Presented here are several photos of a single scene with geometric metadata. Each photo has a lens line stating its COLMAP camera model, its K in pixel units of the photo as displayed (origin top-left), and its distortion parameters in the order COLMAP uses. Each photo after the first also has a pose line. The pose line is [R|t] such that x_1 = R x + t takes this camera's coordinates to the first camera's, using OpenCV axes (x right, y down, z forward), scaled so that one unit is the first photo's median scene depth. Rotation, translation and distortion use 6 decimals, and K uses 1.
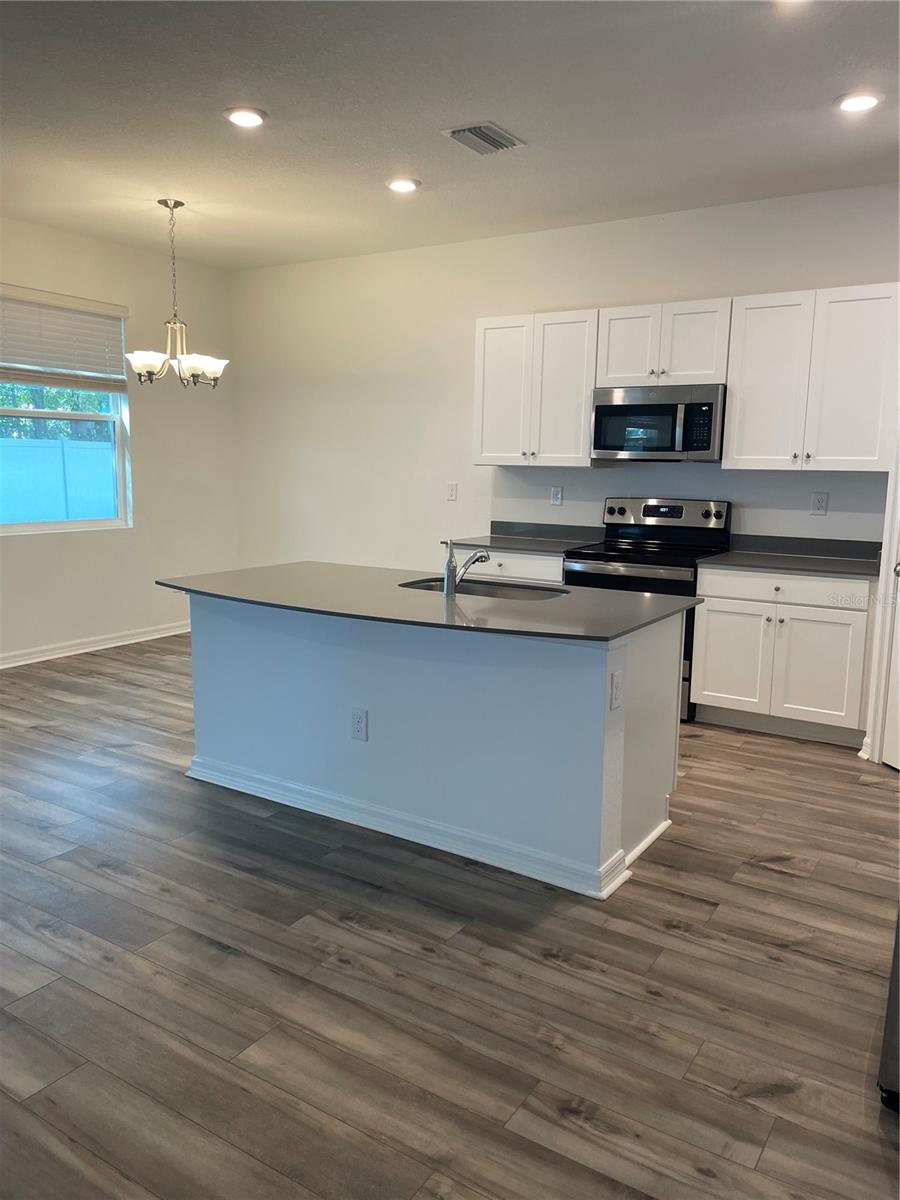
lens RADIAL K [[899.7, 0, 442.9], [0, 899.7, 596.5], [0, 0, 1]] dist [0.099820, -0.130249]
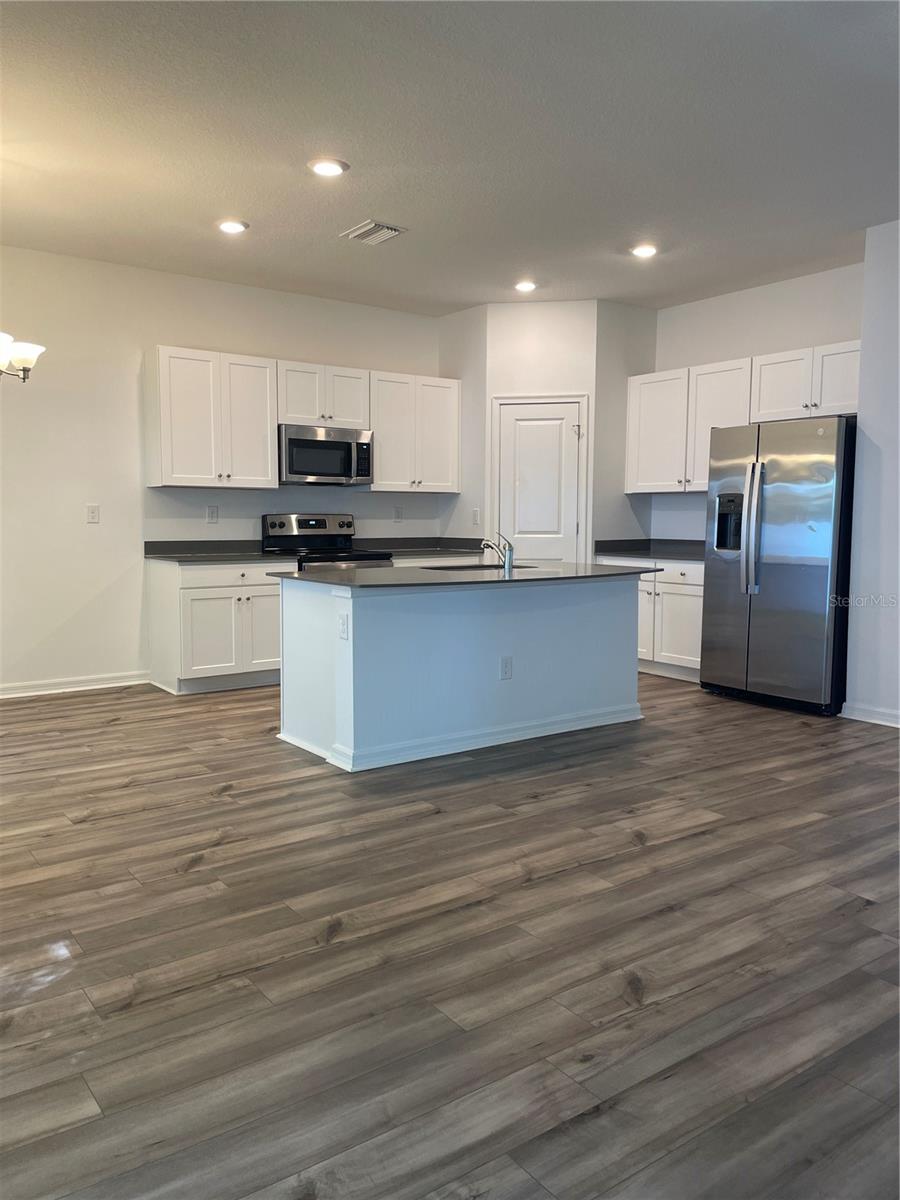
lens RADIAL K [[899.7, 0, 442.9], [0, 899.7, 596.5], [0, 0, 1]] dist [0.099820, -0.130249]
pose [[0.357920, -0.100137, 0.928367, -1.117417], [0.141911, 0.988517, 0.051913, -0.040472], [-0.922906, 0.113164, 0.368021, 0.465332]]
